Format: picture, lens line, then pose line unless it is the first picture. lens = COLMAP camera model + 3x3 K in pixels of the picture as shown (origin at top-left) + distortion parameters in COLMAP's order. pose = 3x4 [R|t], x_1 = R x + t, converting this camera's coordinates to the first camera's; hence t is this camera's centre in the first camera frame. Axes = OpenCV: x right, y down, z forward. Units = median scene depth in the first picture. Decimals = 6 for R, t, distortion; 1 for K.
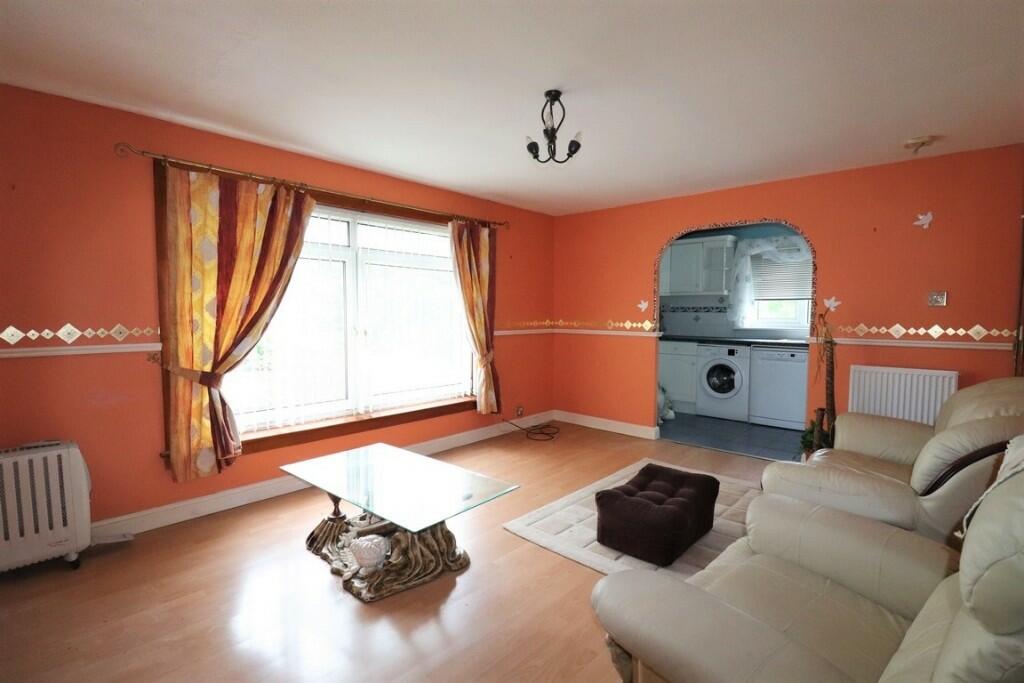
lens RADIAL K [[480.1, 0, 513.0], [0, 480.1, 340.9], [0, 0, 1]] dist [-0.001514, -0.000175]
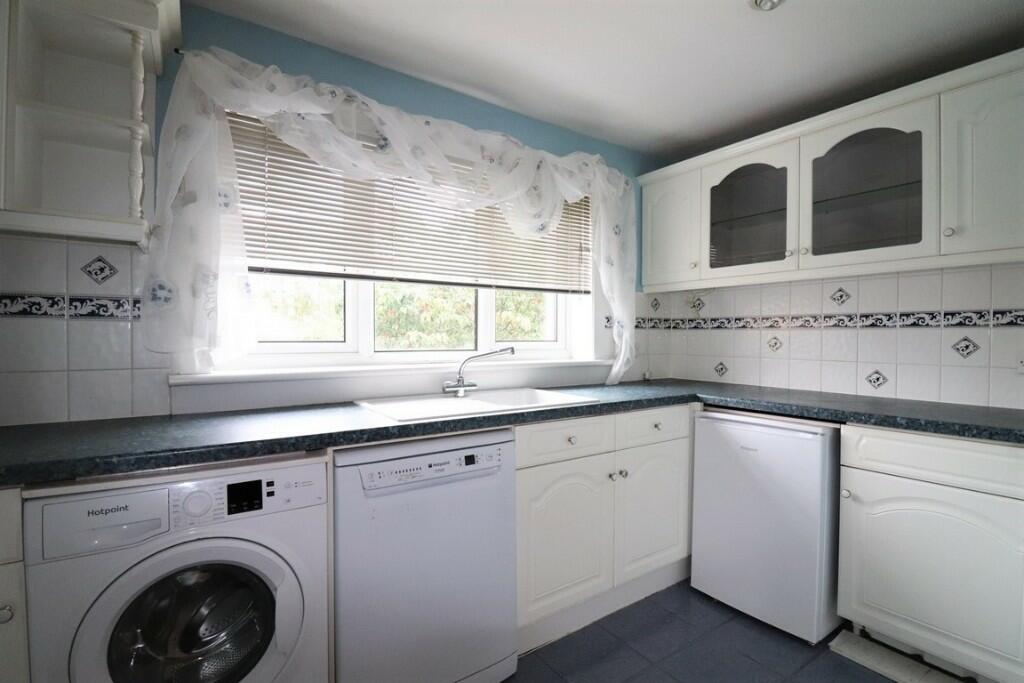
lens RADIAL K [[480.1, 0, 512.0], [0, 480.1, 340.3], [0, 0, 1]] dist [-0.001514, -0.000175]
pose [[0.199547, -0.005068, 0.979875, 0.255120], [0.063170, 0.997973, -0.007702, -0.036354], [-0.977850, 0.063436, 0.199463, 0.800617]]
